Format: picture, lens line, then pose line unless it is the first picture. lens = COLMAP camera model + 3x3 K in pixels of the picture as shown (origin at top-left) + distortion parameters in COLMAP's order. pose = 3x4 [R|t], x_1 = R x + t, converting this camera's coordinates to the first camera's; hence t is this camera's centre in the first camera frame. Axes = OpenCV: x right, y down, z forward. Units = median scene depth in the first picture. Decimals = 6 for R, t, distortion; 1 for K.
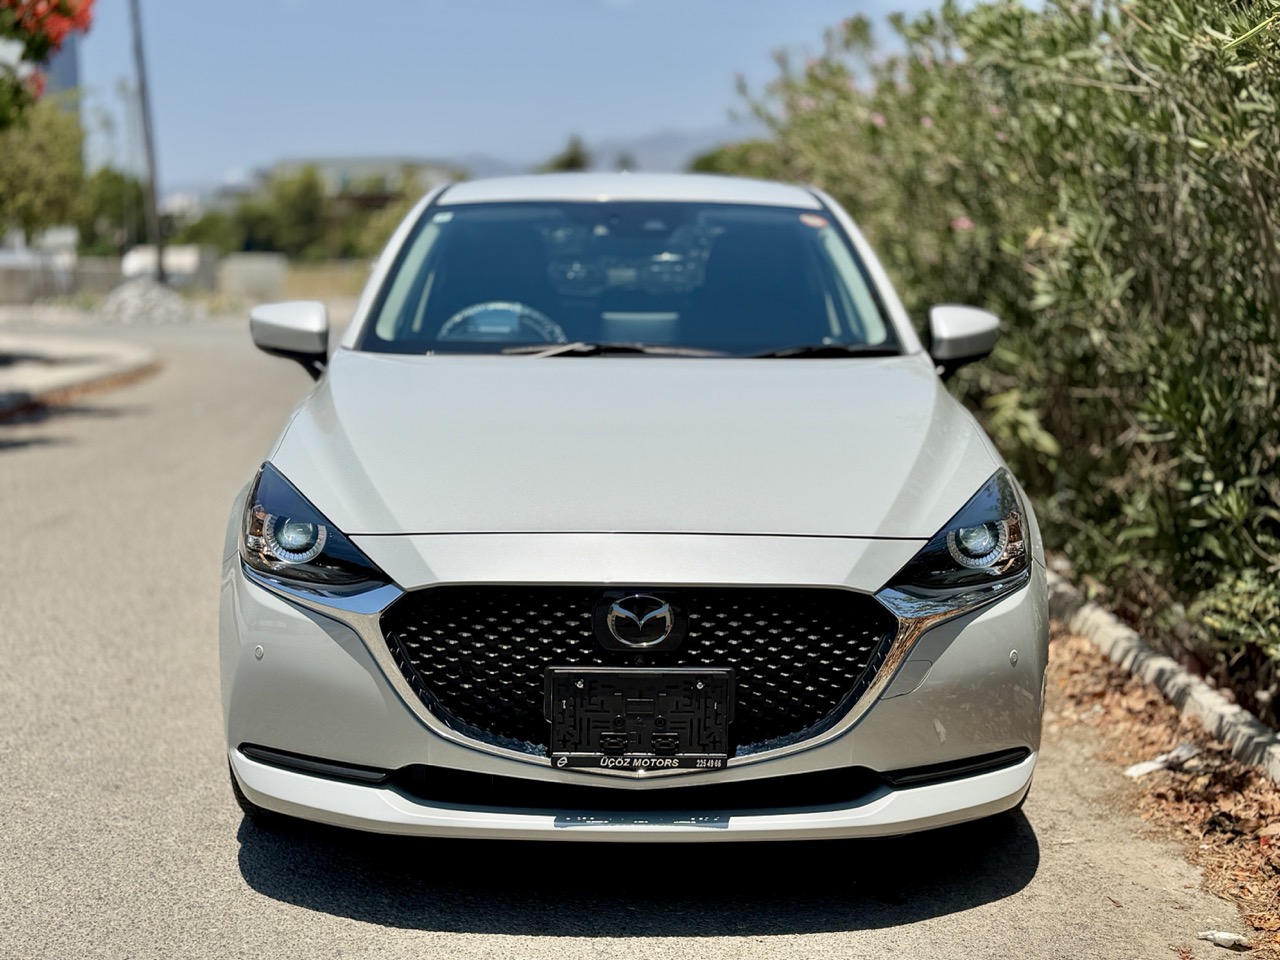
lens RADIAL K [[1747.6, 0, 642.6], [0, 1747.6, 476.5], [0, 0, 1]] dist [0.027948, 0.000000]
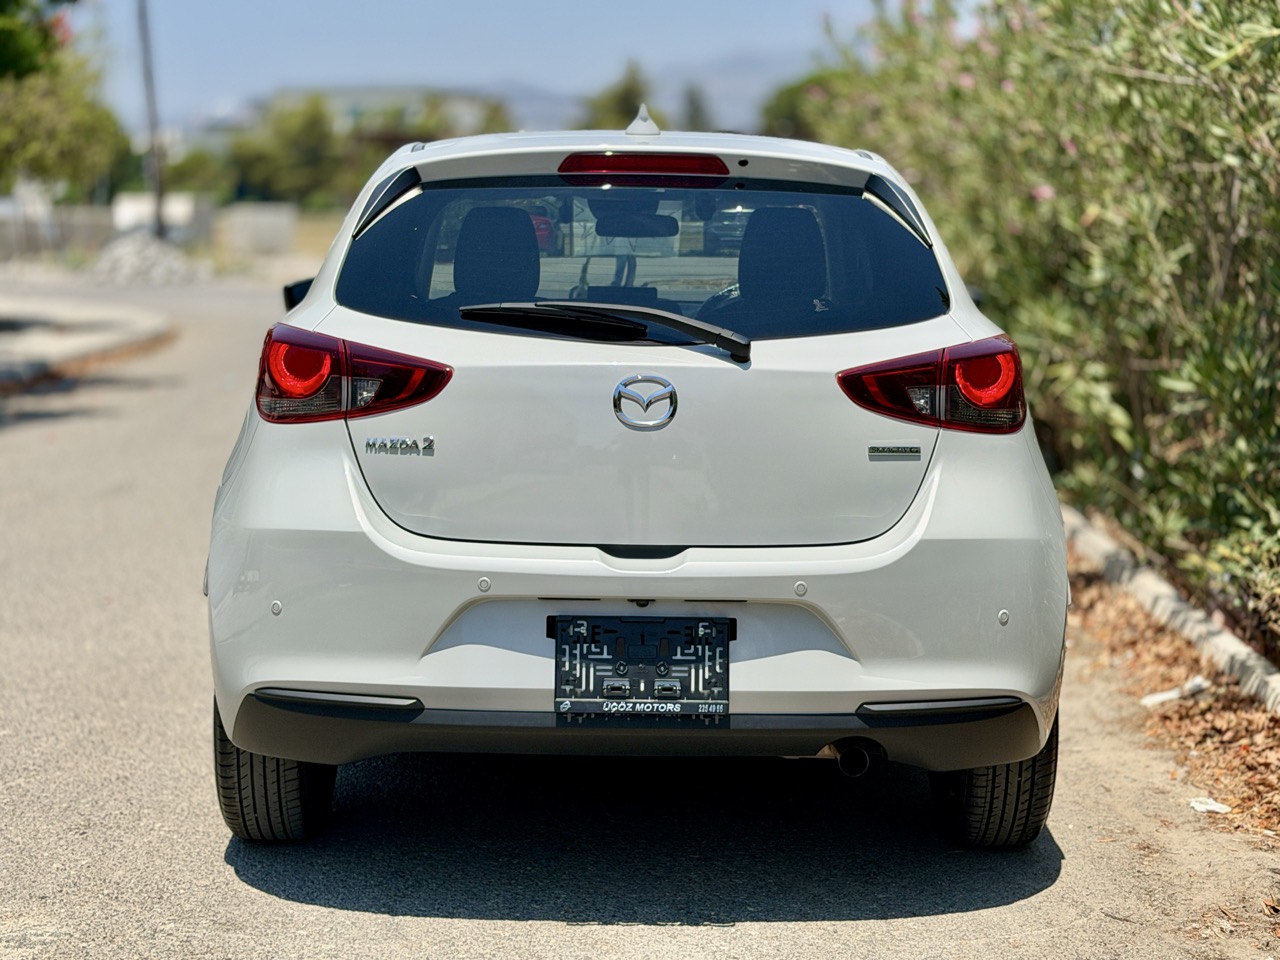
lens RADIAL K [[2135.5, 0, 639.4], [0, 2135.5, 482.3], [0, 0, 1]] dist [0.049504, 0.000000]
pose [[0.999394, 0.009448, -0.033492, -0.000341], [-0.009305, 0.999947, 0.004419, 0.021205], [0.033532, -0.004105, 0.999429, -0.313512]]
